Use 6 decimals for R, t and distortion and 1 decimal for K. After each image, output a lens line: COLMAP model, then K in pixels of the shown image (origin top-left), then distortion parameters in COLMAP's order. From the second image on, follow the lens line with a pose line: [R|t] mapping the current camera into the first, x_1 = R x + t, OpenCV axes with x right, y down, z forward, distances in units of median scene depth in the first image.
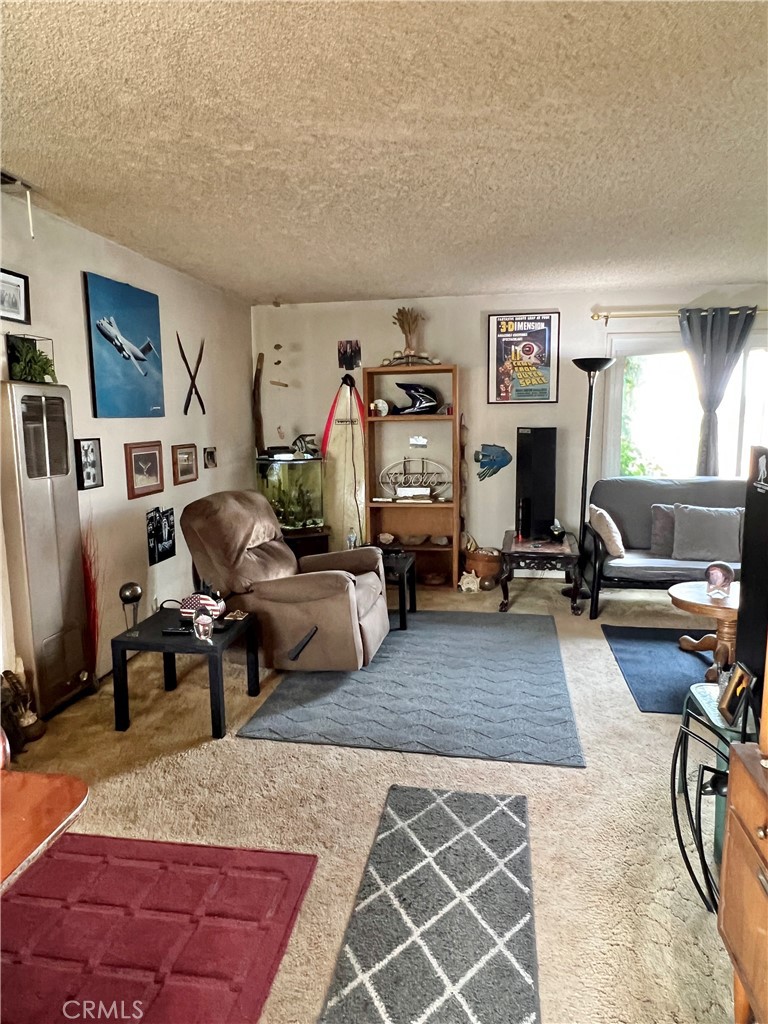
lens RADIAL K [[668.8, 0, 386.9], [0, 668.8, 516.1], [0, 0, 1]] dist [-0.001799, 0.000214]
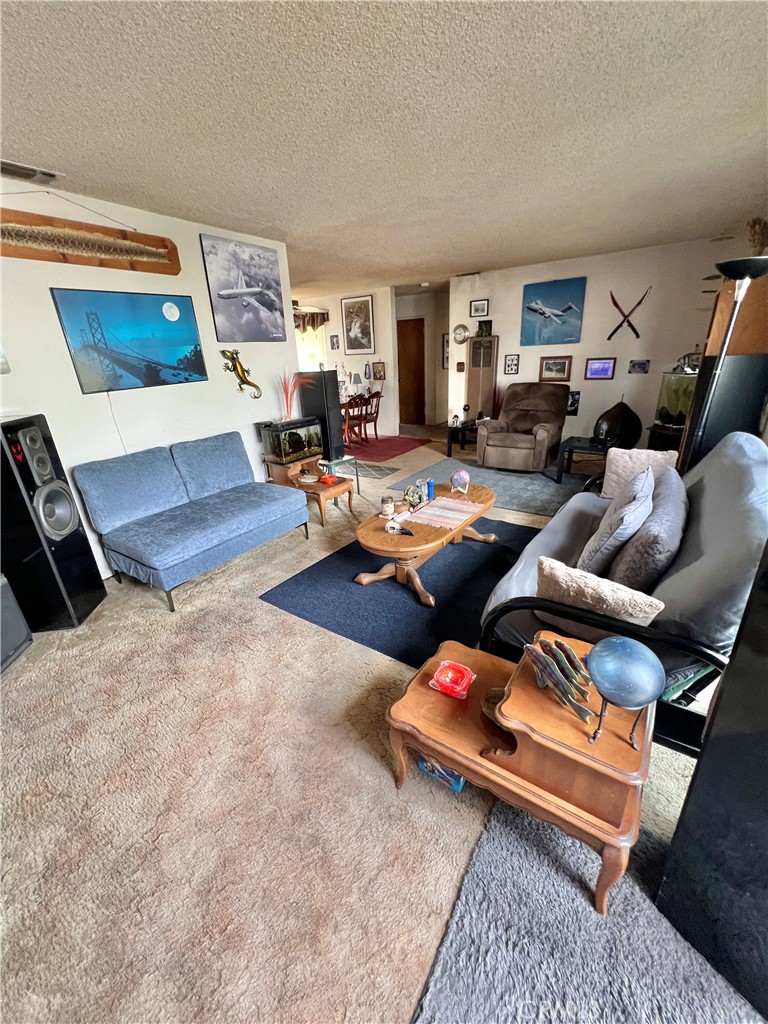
lens RADIAL K [[407.7, 0, 384.2], [0, 407.7, 513.6], [0, 0, 1]] dist [0.002015, 0.000098]
pose [[-0.420129, 0.362802, -0.831785, 1.151887], [-0.081345, 0.897857, 0.432708, -0.175832], [0.903811, 0.249455, -0.347704, 1.055563]]
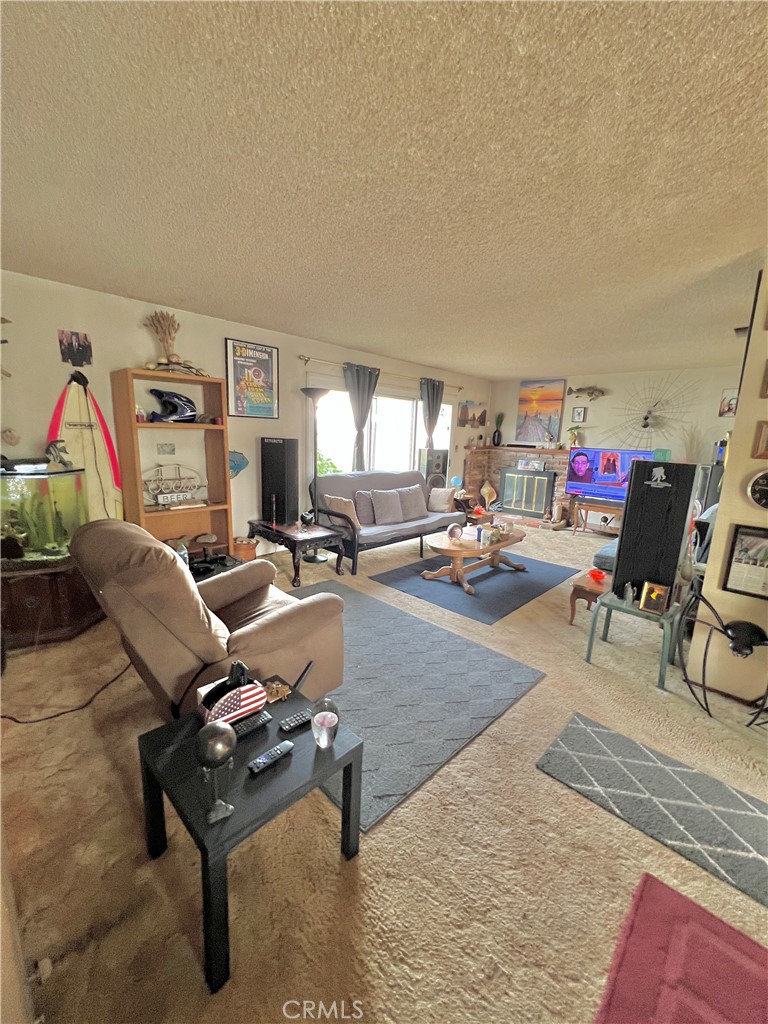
lens RADIAL K [[407.7, 0, 383.9], [0, 407.7, 512.0], [0, 0, 1]] dist [0.002015, 0.000098]
pose [[0.566993, -0.124465, 0.814265, -0.401969], [0.076894, 0.992199, 0.098121, -0.069033], [-0.820126, 0.006978, 0.572140, 0.503009]]
